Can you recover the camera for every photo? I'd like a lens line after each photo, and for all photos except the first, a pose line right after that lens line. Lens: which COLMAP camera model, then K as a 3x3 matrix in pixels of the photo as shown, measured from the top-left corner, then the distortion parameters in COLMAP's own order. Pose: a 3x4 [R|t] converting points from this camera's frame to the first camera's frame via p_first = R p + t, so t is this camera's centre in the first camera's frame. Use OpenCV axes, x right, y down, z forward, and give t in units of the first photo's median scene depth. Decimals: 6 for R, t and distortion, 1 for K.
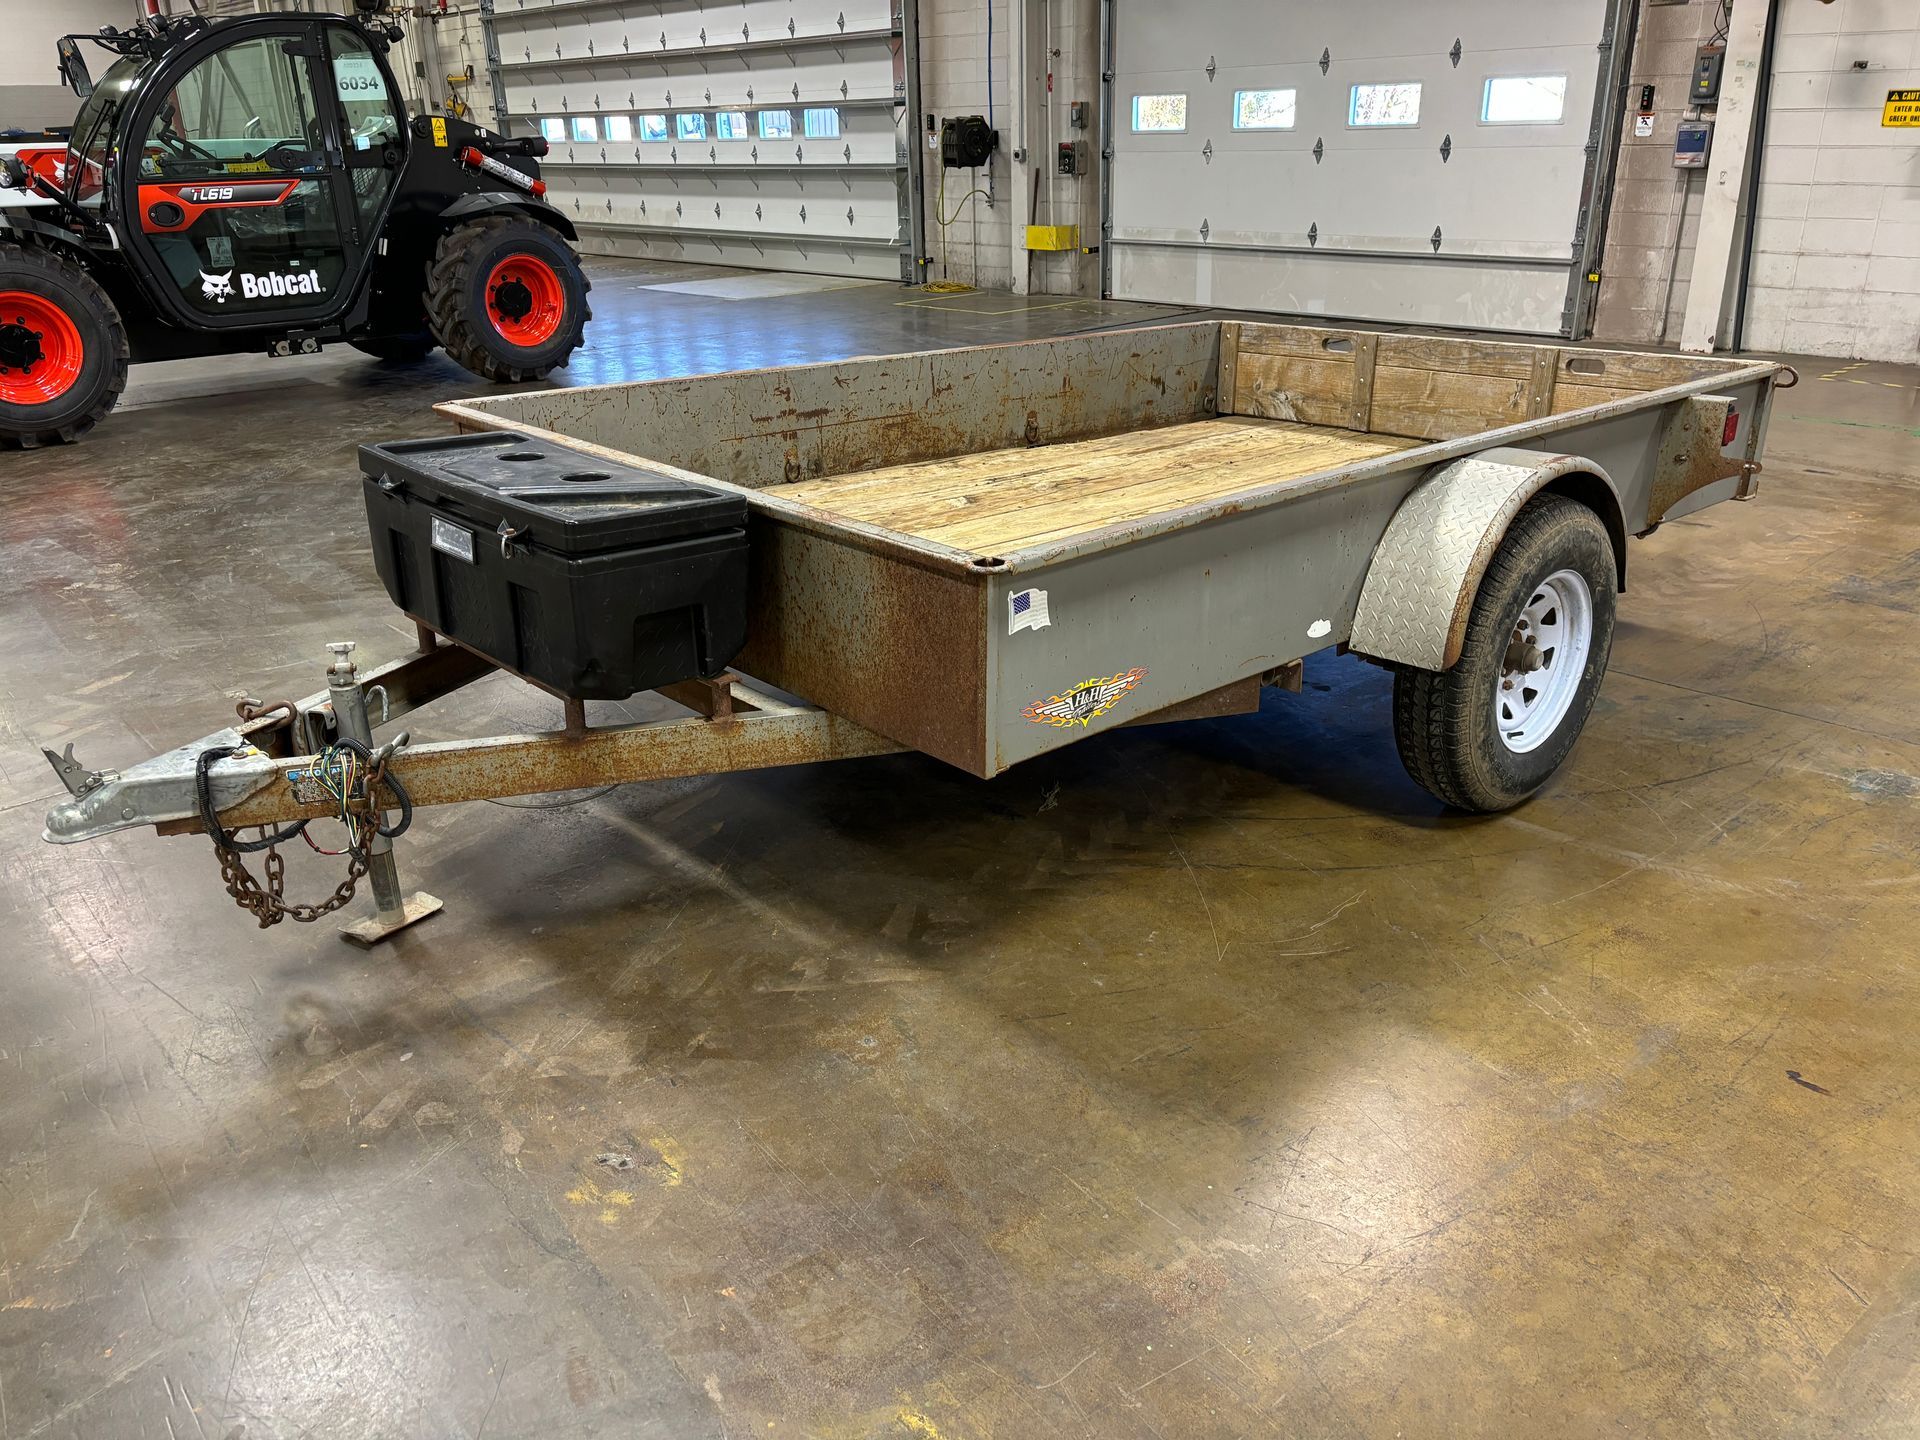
lens RADIAL K [[1429.7, 0, 950.3], [0, 1429.7, 736.1], [0, 0, 1]] dist [0.051039, -0.052466]
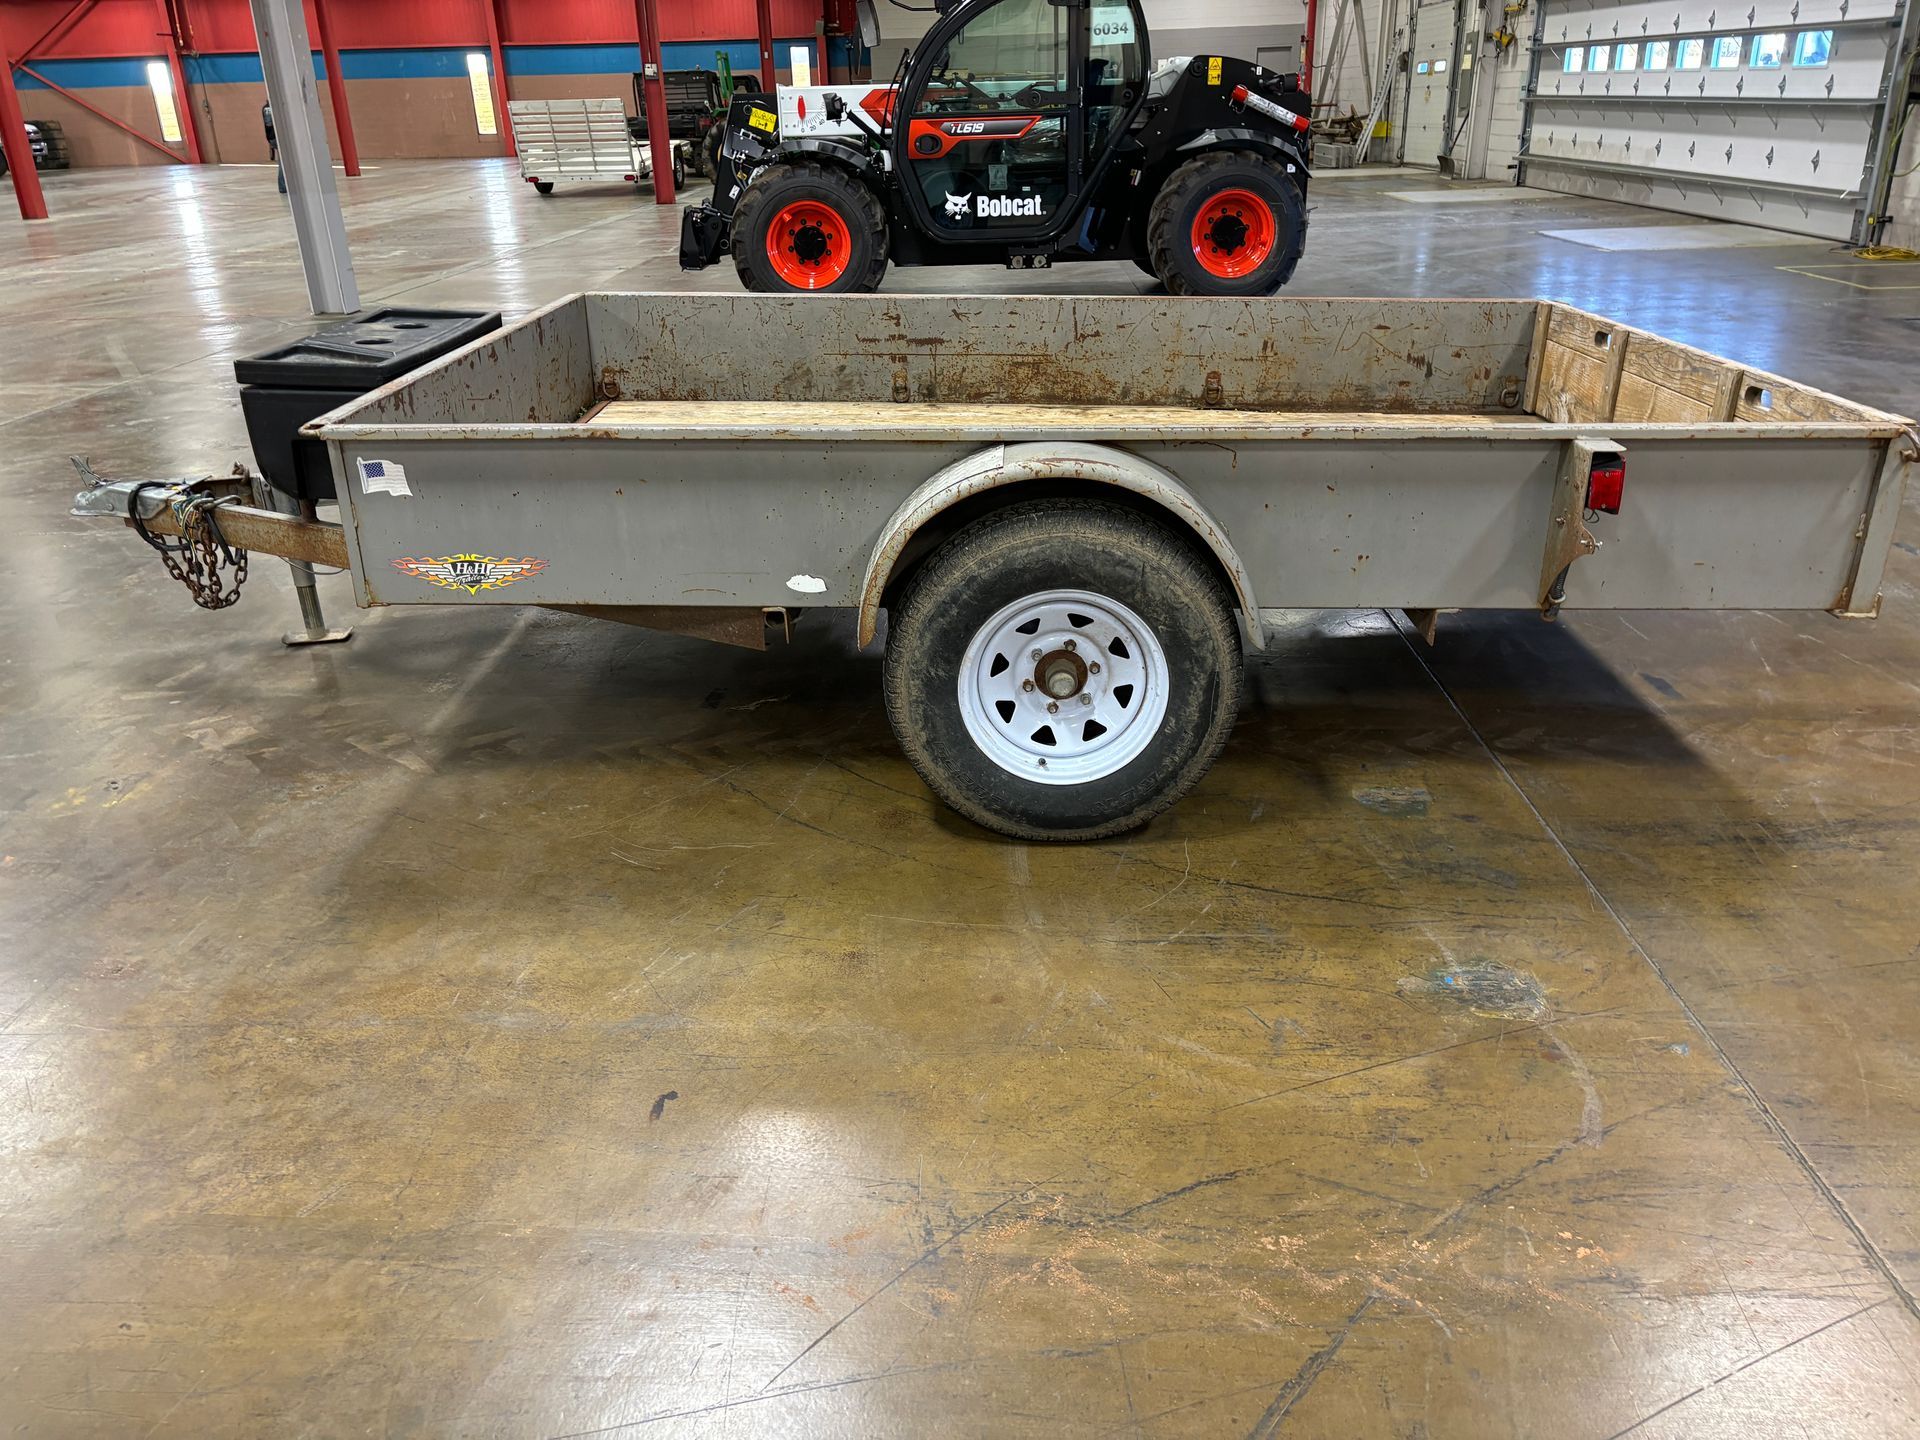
lens RADIAL K [[1441.4, 0, 960.0], [0, 1441.4, 720.0], [0, 0, 1]] dist [0.045113, -0.050293]
pose [[0.724797, 0.275683, -0.631401, 0.554332], [-0.257315, 0.958454, 0.123105, -0.074717], [0.639107, 0.073242, 0.765622, 0.166220]]
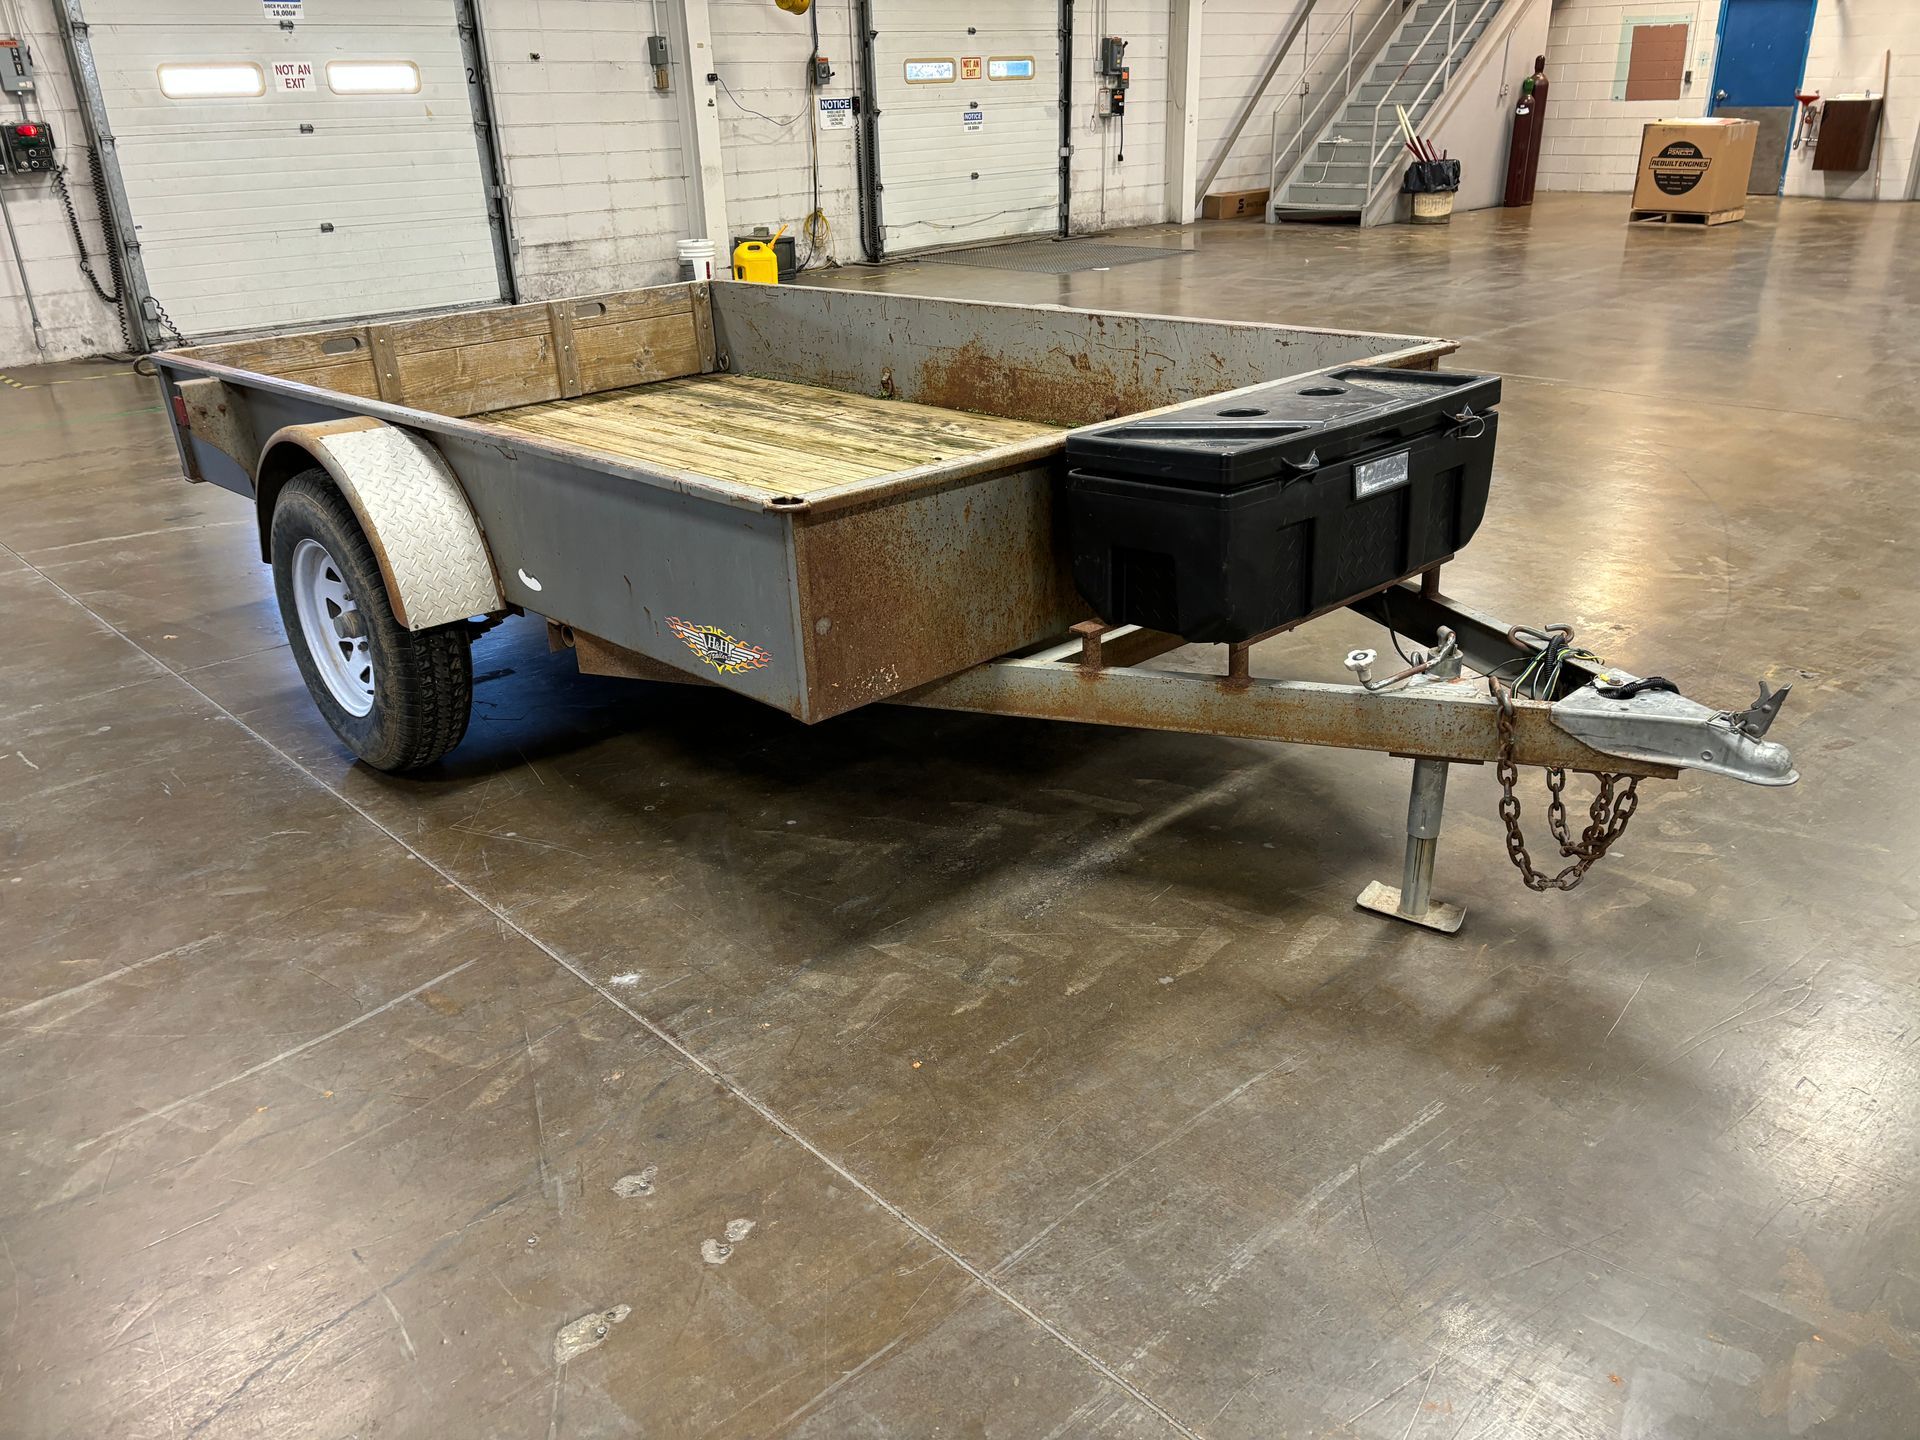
lens RADIAL K [[1437.0, 0, 958.5], [0, 1437.0, 714.3], [0, 0, 1]] dist [0.026305, -0.007006]
pose [[-0.027685, -0.378486, 0.925193, -0.642643], [0.416915, 0.836833, 0.354814, -0.229906], [-0.908524, 0.395549, 0.134629, 0.593601]]
